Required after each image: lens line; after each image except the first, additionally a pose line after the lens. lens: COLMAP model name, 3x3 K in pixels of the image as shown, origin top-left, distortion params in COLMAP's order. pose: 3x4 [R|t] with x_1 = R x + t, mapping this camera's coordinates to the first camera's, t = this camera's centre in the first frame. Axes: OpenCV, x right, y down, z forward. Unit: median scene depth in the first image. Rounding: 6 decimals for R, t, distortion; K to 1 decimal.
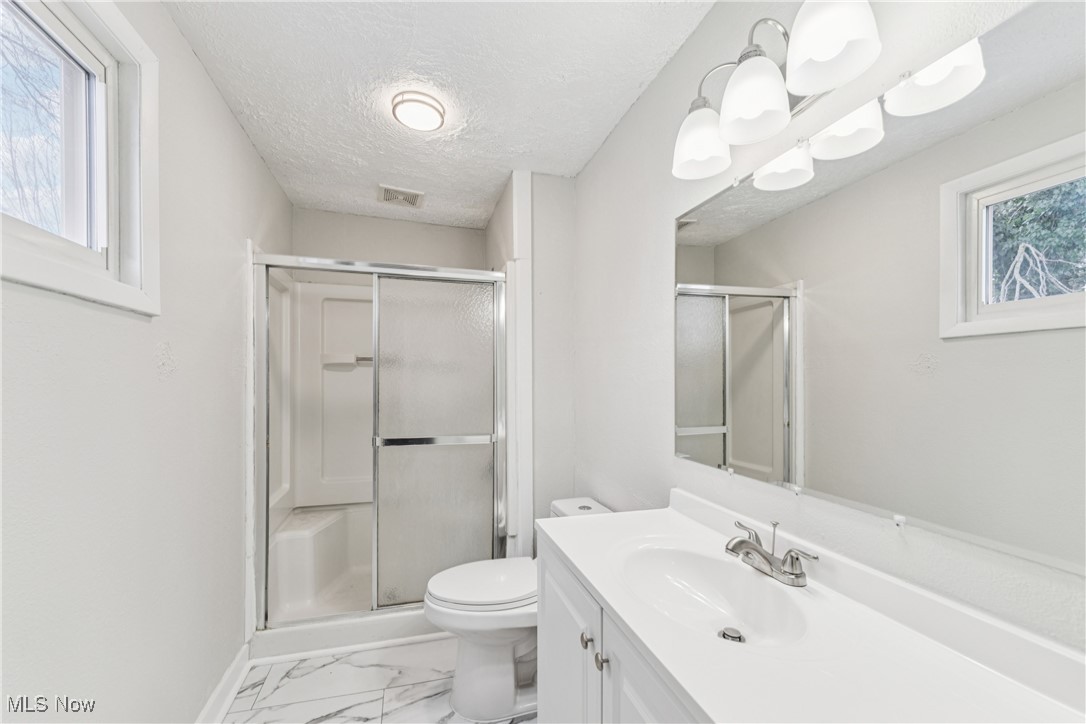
lens RADIAL K [[431.9, 0, 530.0], [0, 431.9, 386.2], [0, 0, 1]] dist [-0.000397, -0.000420]
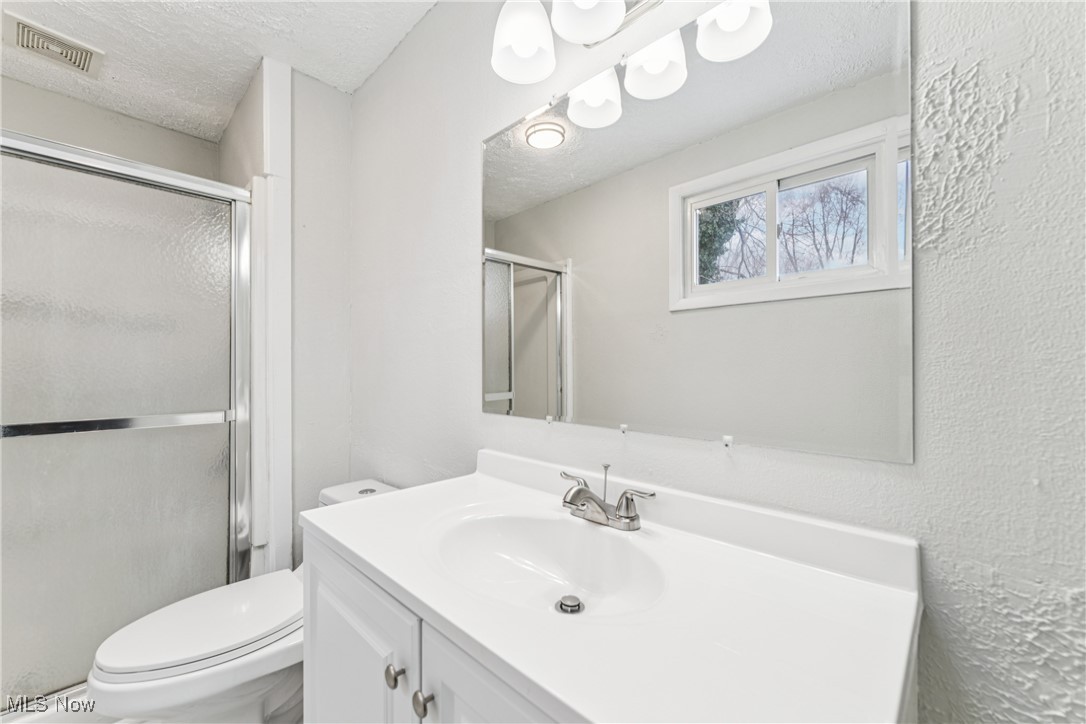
lens RADIAL K [[431.9, 0, 537.8], [0, 431.9, 360.1], [0, 0, 1]] dist [-0.000397, -0.000420]
pose [[0.862224, 0.002760, 0.506519, -0.007000], [0.007520, 0.999805, -0.018250, 0.049915], [-0.506471, 0.019545, 0.862036, 0.128614]]
